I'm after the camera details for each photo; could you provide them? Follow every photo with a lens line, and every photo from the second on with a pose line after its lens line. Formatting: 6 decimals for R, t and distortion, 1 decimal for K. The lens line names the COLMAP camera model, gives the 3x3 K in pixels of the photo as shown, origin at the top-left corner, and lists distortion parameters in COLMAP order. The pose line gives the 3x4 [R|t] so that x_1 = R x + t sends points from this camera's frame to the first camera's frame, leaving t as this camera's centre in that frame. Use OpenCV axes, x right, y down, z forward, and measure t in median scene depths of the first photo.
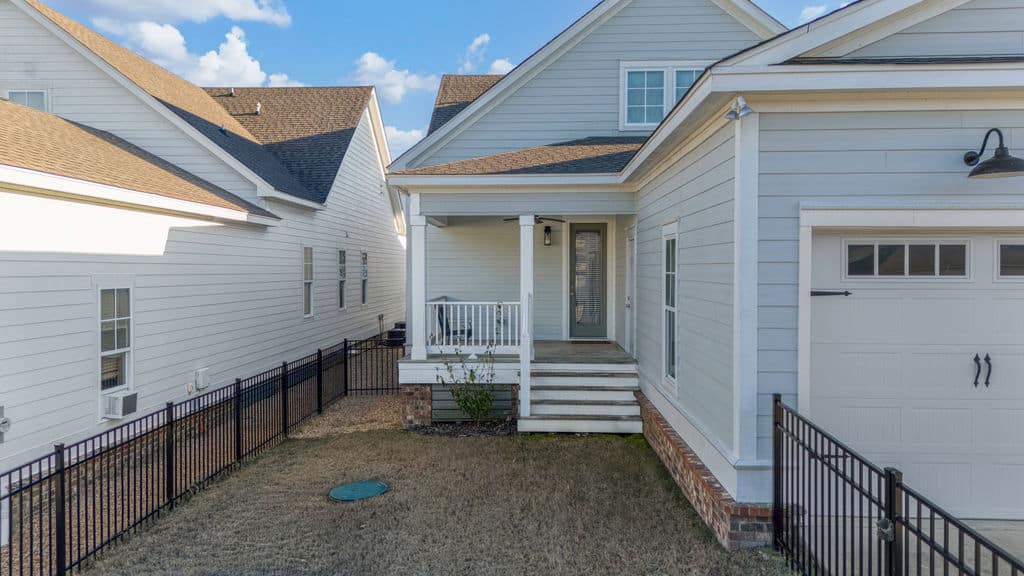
lens RADIAL K [[712.5, 0, 509.4], [0, 712.5, 310.4], [0, 0, 1]] dist [0.051114, -0.001674]
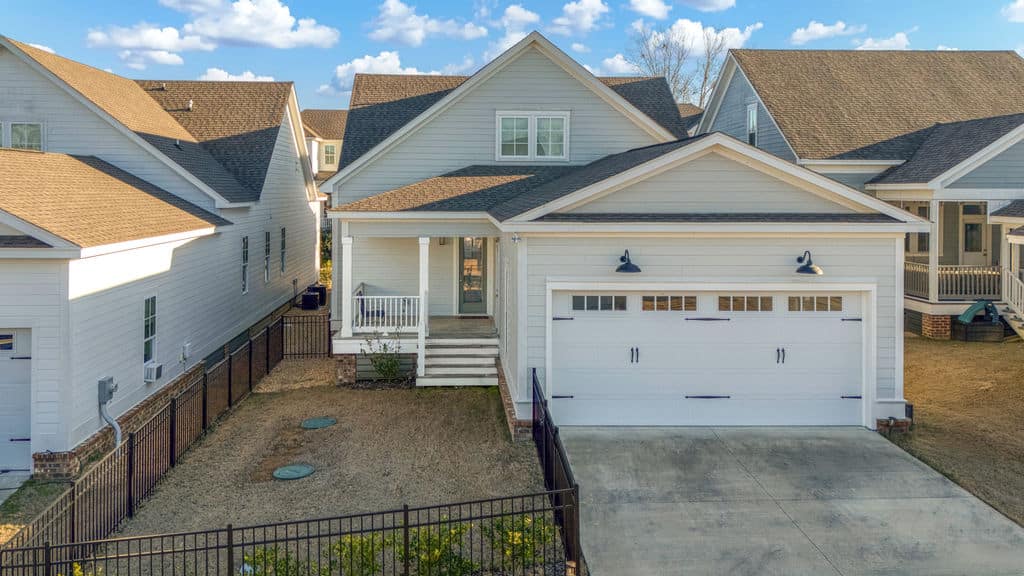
lens RADIAL K [[838.3, 0, 534.5], [0, 838.3, 264.1], [0, 0, 1]] dist [0.055427, -0.009494]
pose [[0.990507, 0.005238, 0.137362, 0.013565], [-0.009621, 0.999465, 0.031264, -0.136766], [-0.137125, -0.032289, 0.990027, -0.736909]]
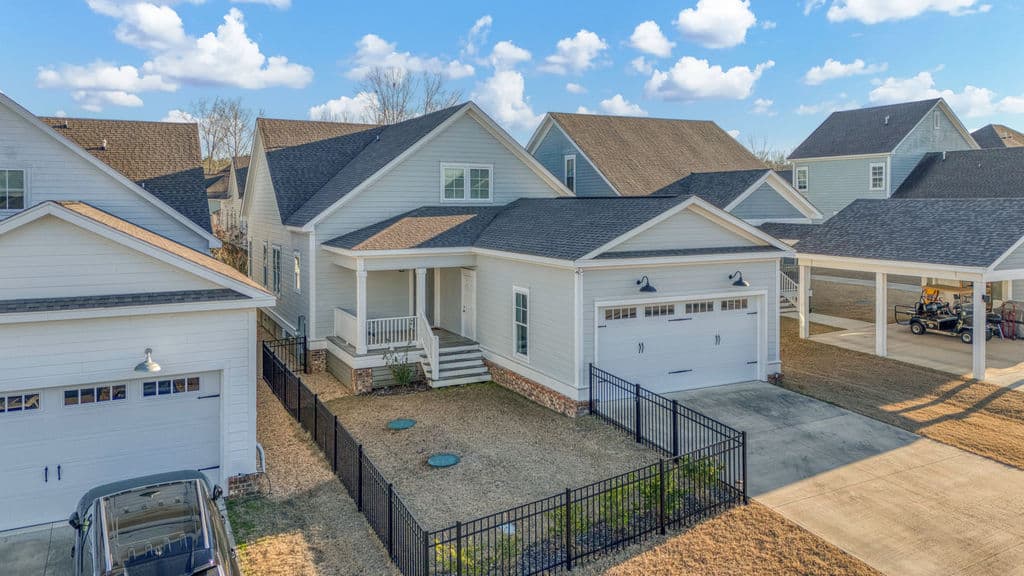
lens RADIAL K [[711.4, 0, 550.5], [0, 711.4, 285.9], [0, 0, 1]] dist [0.050038, -0.003659]
pose [[0.845121, -0.047723, 0.532440, -0.672701], [0.017809, 0.997968, 0.061181, -0.197231], [-0.534278, -0.042223, 0.844254, -0.707499]]
